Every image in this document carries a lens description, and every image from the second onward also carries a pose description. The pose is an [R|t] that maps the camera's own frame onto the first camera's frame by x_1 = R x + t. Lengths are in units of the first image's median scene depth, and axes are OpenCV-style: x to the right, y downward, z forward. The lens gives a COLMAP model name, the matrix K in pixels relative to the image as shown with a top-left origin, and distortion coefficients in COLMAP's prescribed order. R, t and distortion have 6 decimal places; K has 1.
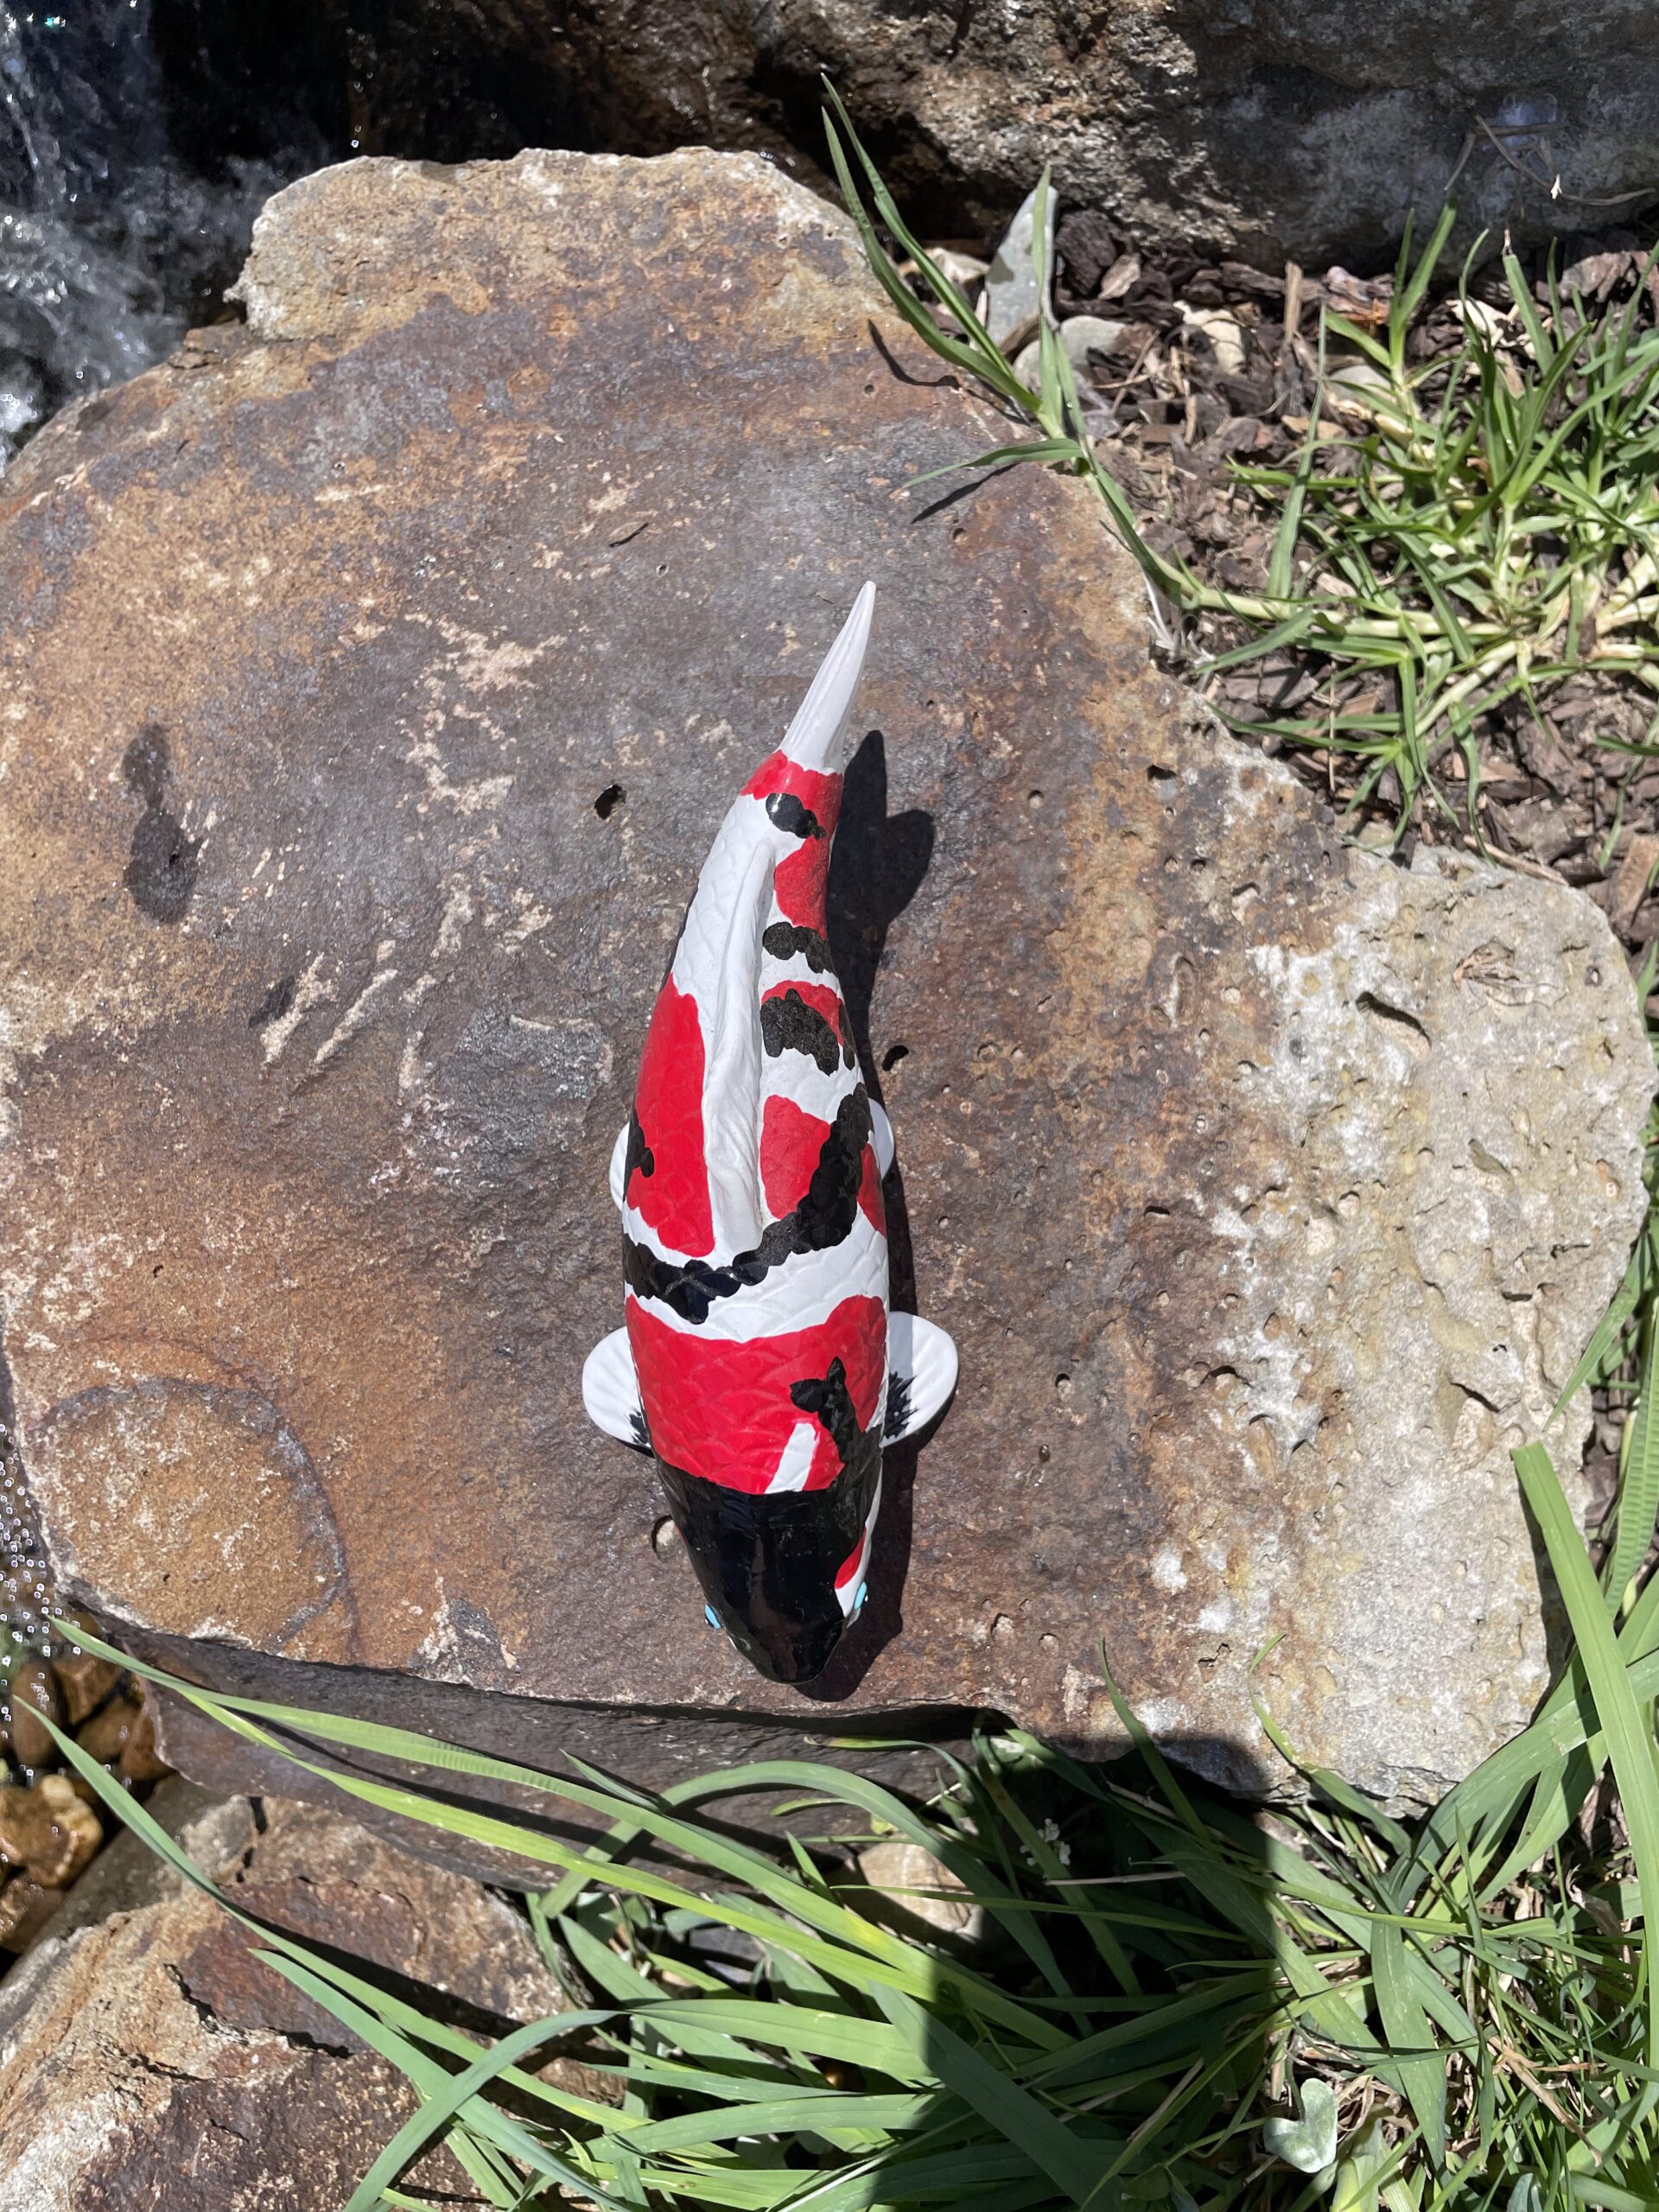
lens RADIAL K [[1691.8, 0, 859.4], [0, 1691.8, 1074.1], [0, 0, 1]] dist [0.071518, -0.109389]
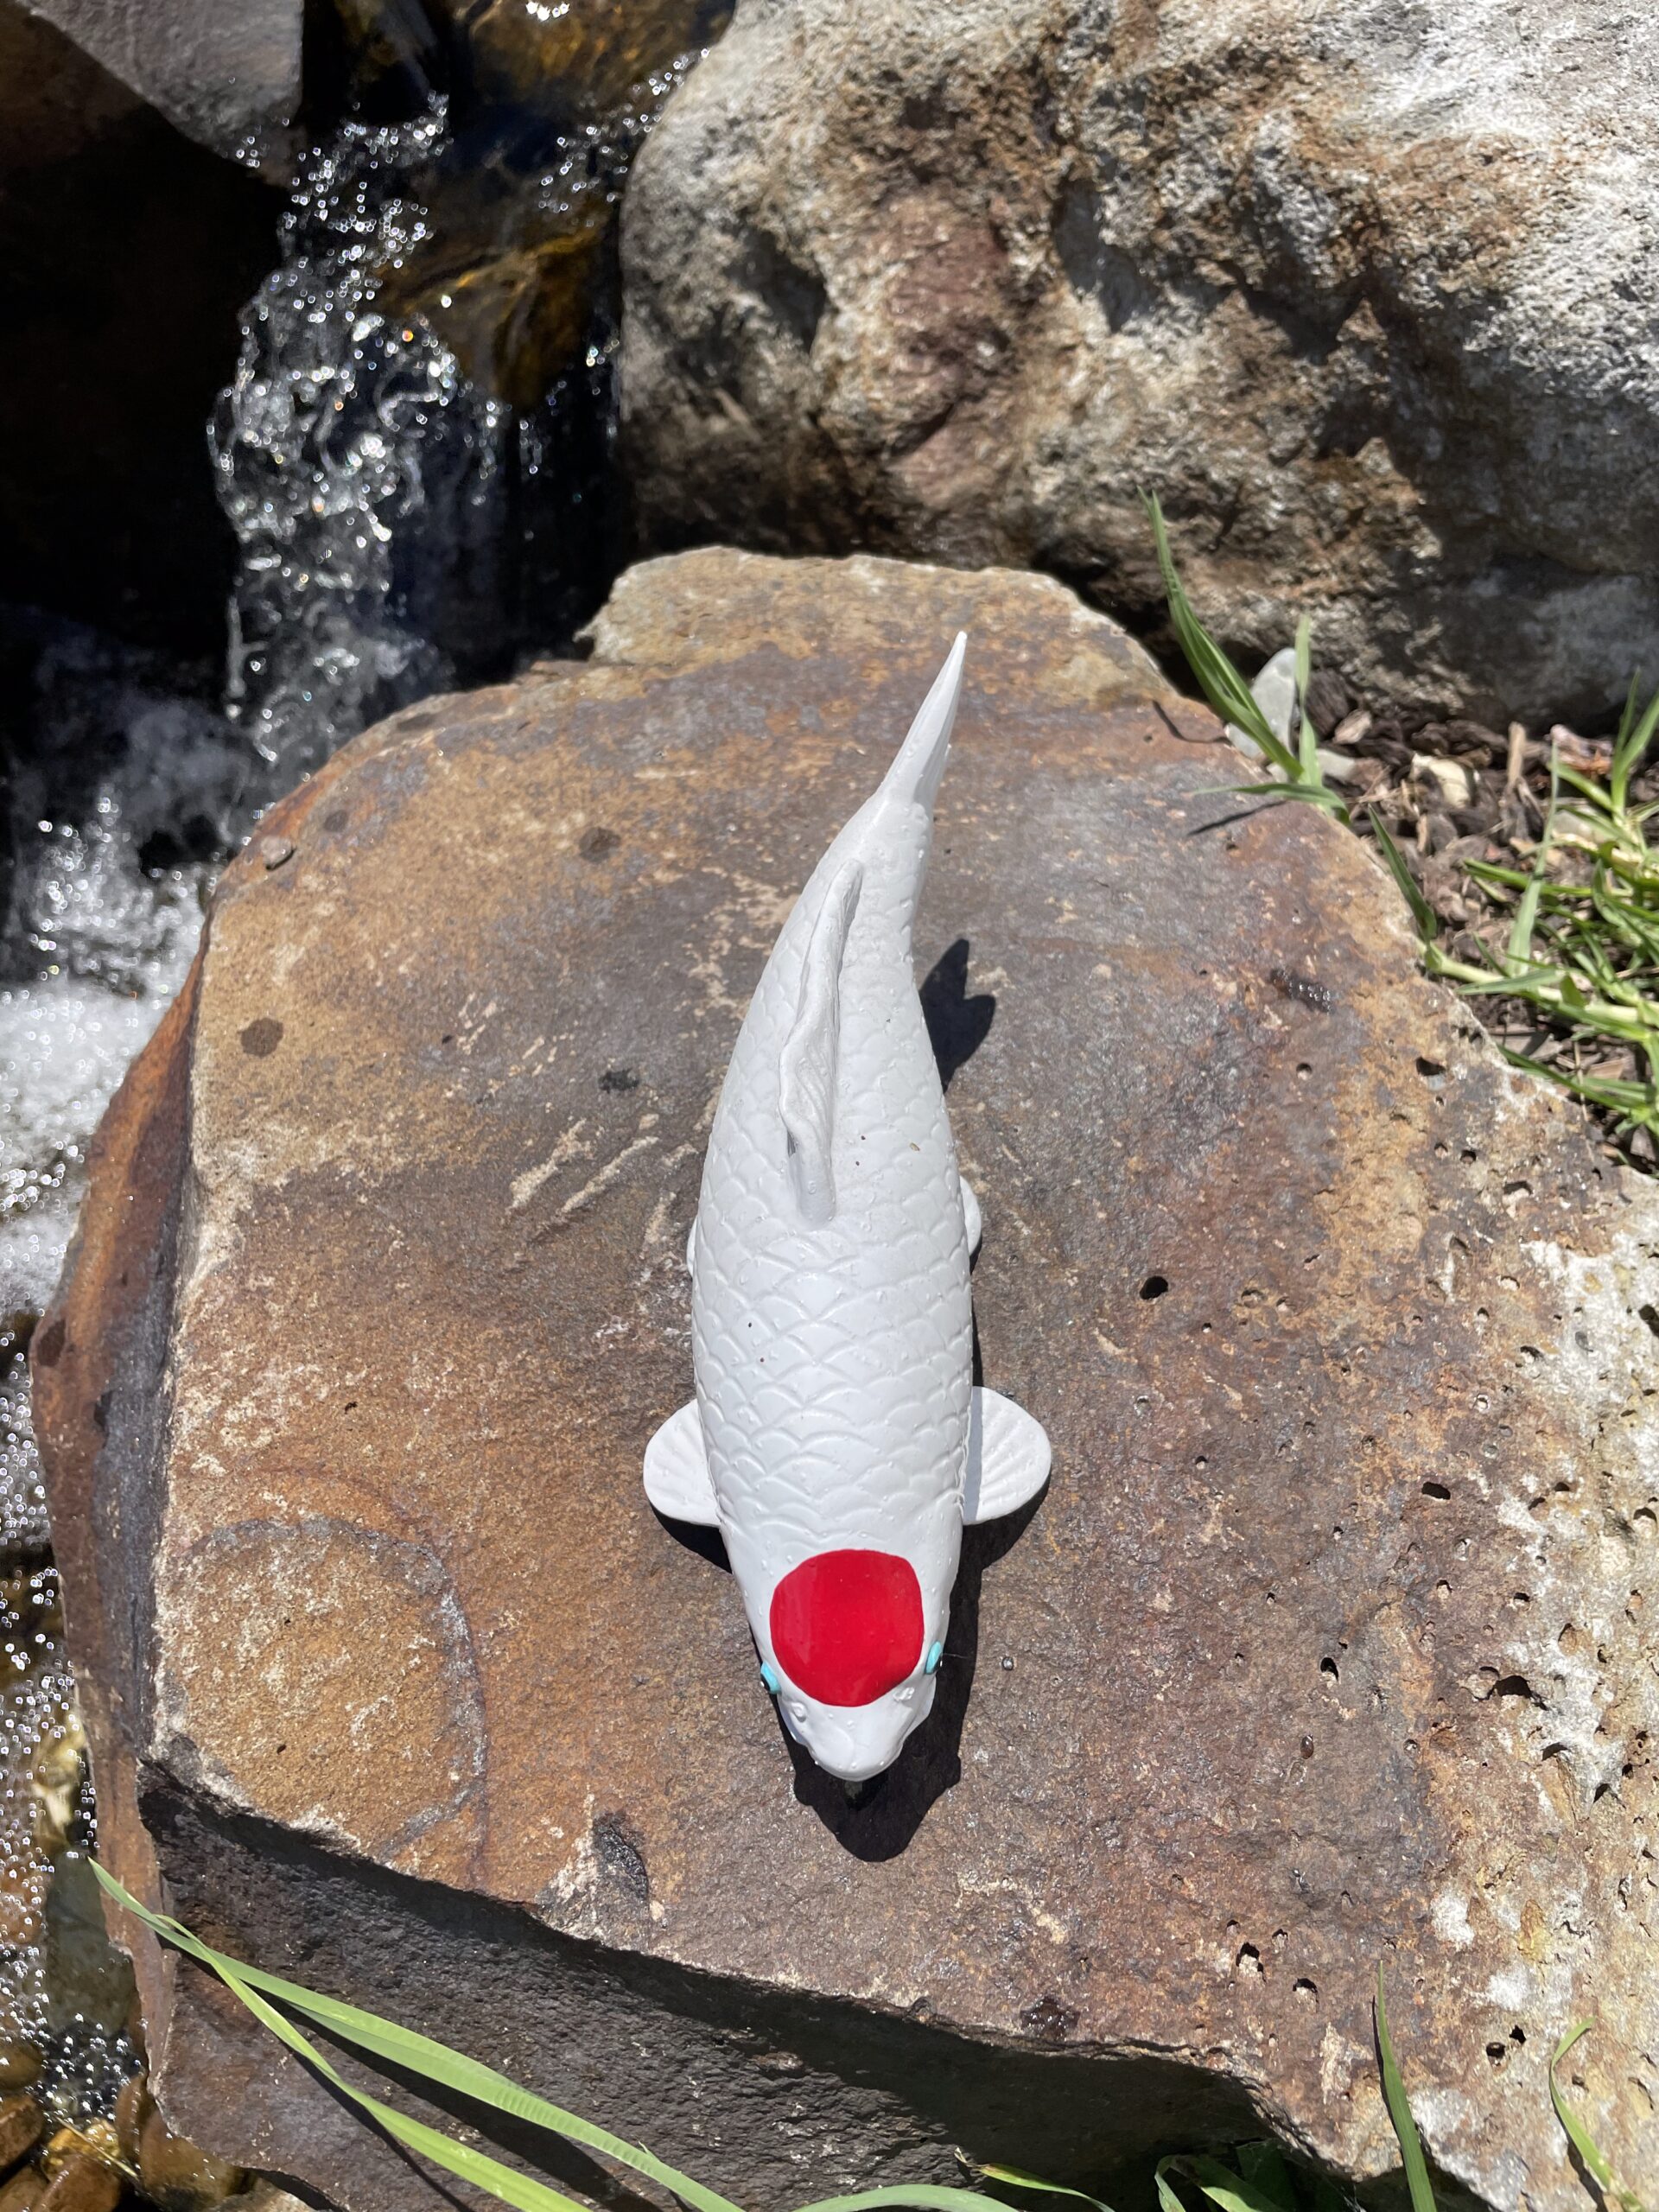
lens RADIAL K [[1673.2, 0, 835.5], [0, 1673.2, 1095.4], [0, 0, 1]] dist [0.084923, -0.133666]
pose [[0.991000, 0.121877, -0.055366, -0.112865], [-0.133722, 0.920284, -0.367690, 0.251710], [0.006139, 0.371784, 0.928299, 0.077981]]
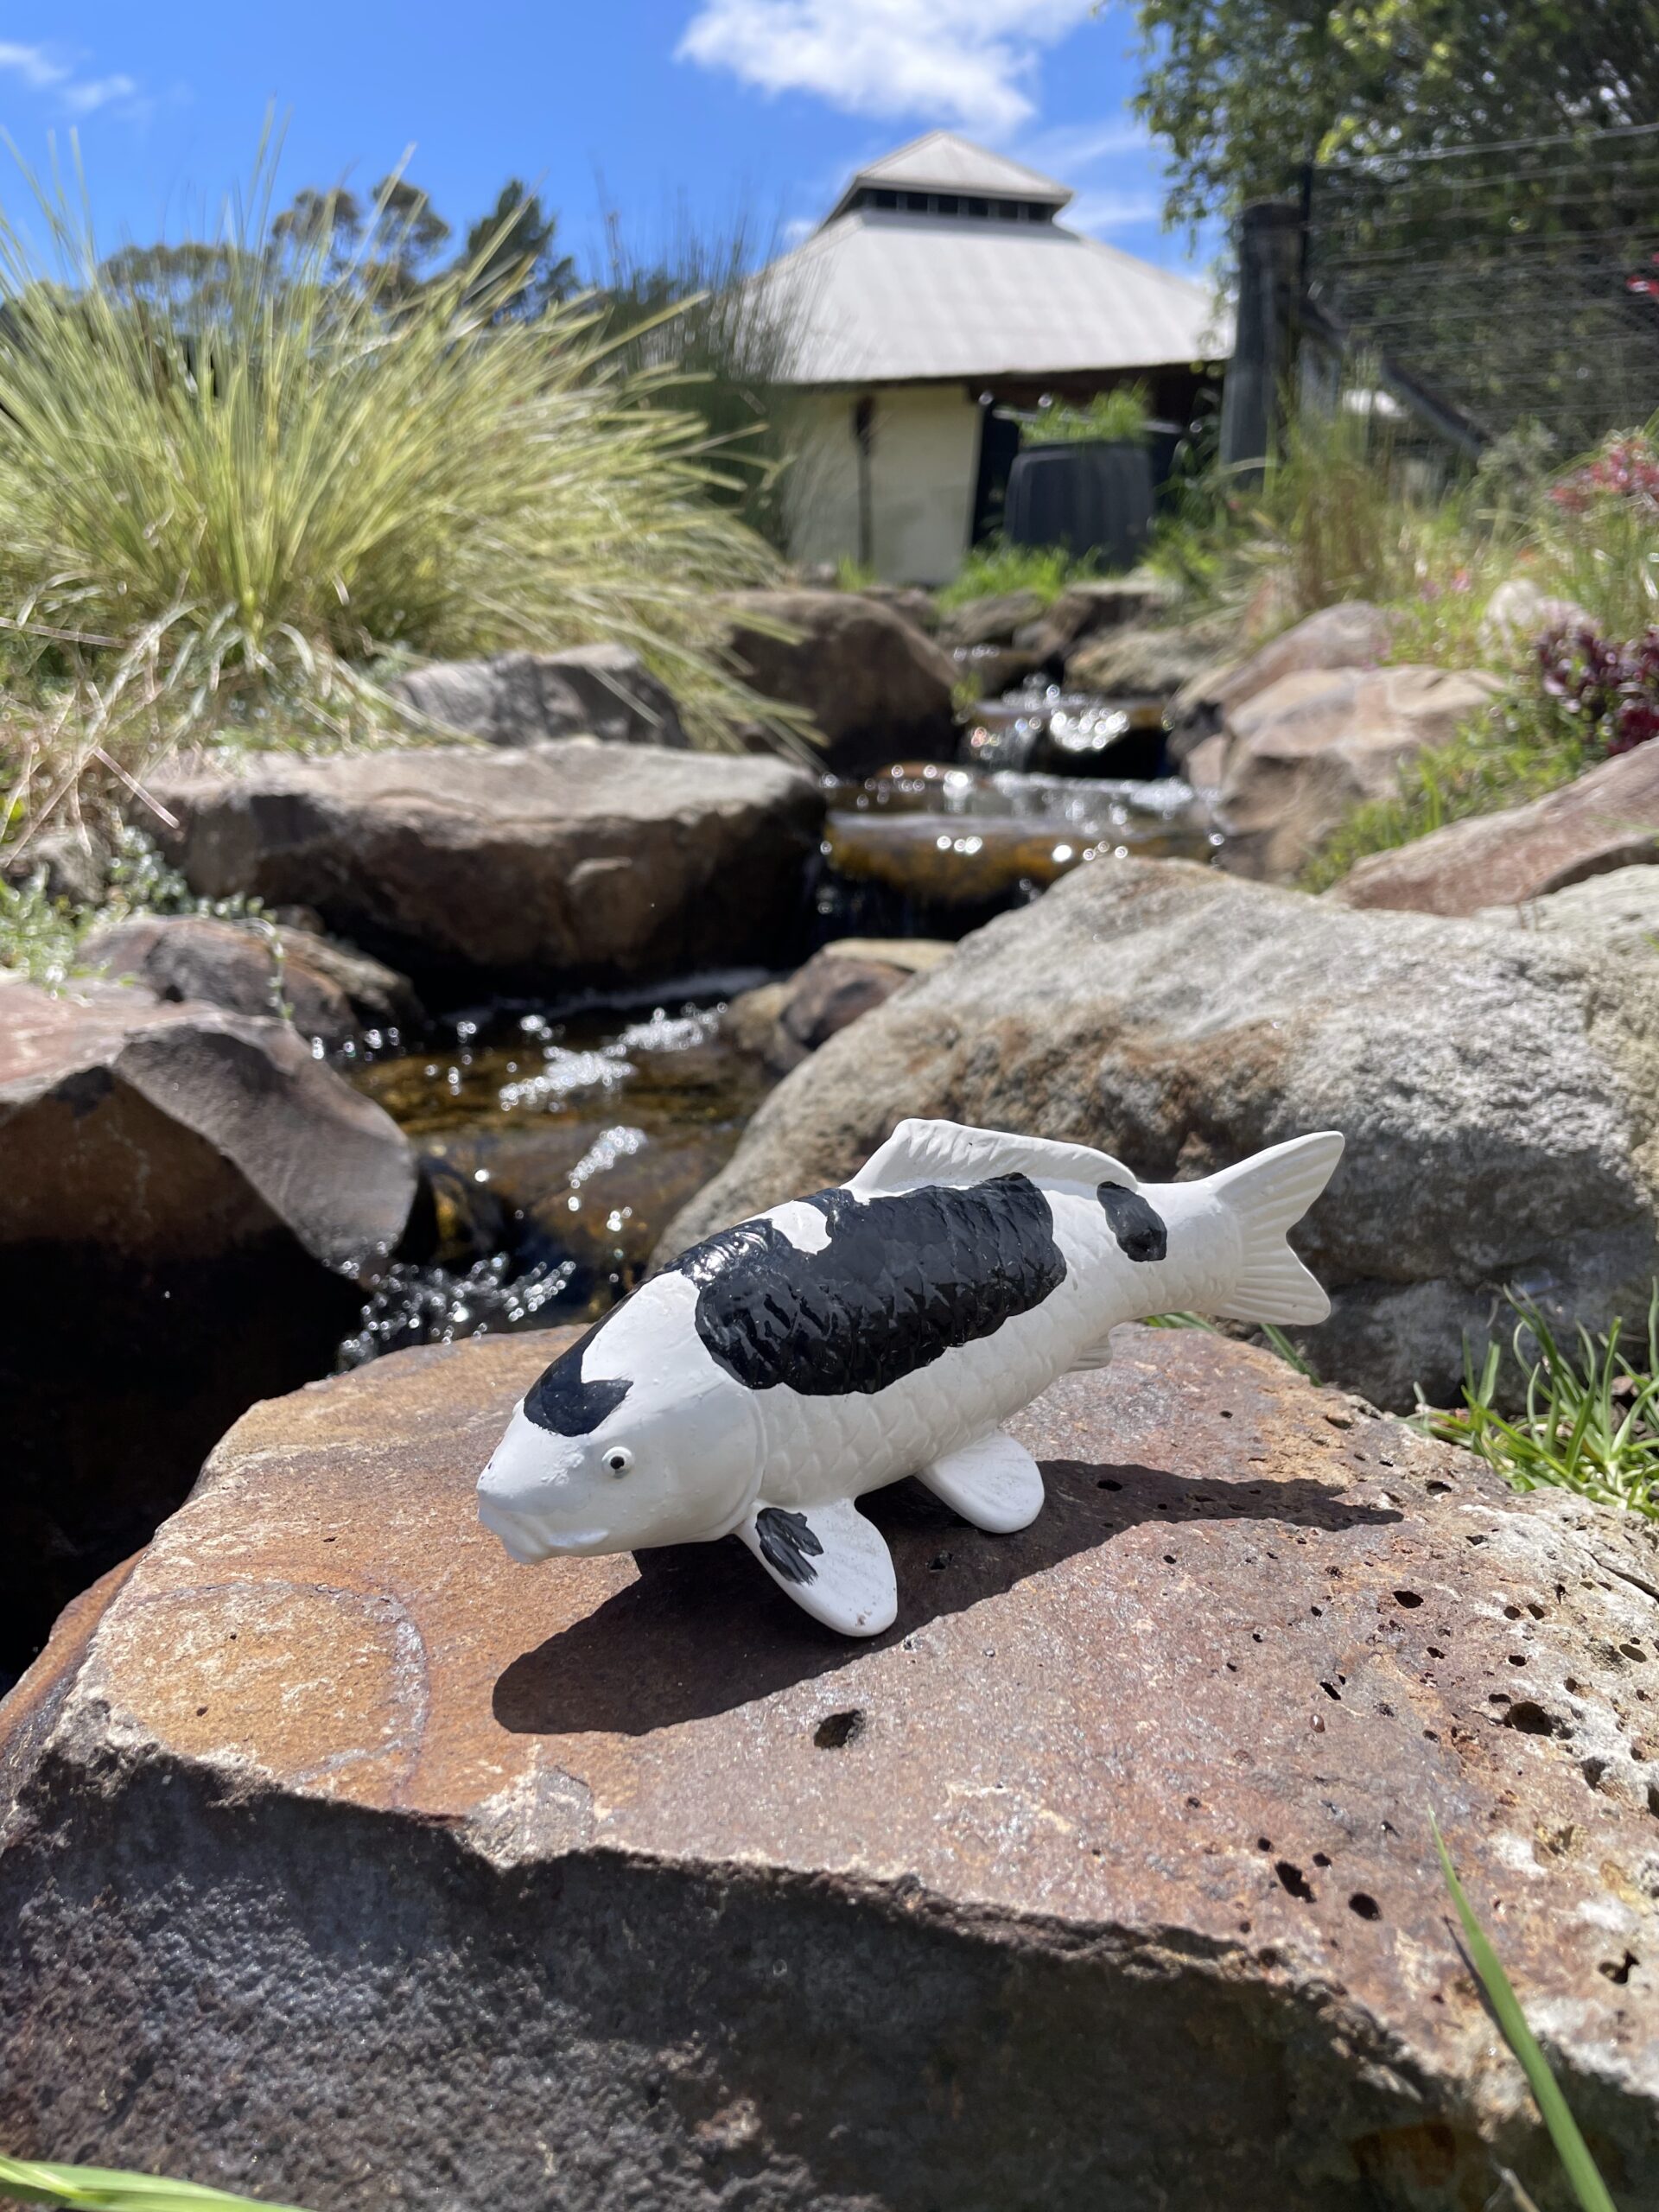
lens RADIAL K [[1684.3, 0, 836.2], [0, 1684.3, 1102.1], [0, 0, 1]] dist [0.069241, -0.105799]
pose [[0.992358, 0.056378, -0.109760, -0.040934], [-0.121857, 0.307889, -0.943586, 0.859155], [-0.019404, 0.949750, 0.312406, 0.451887]]
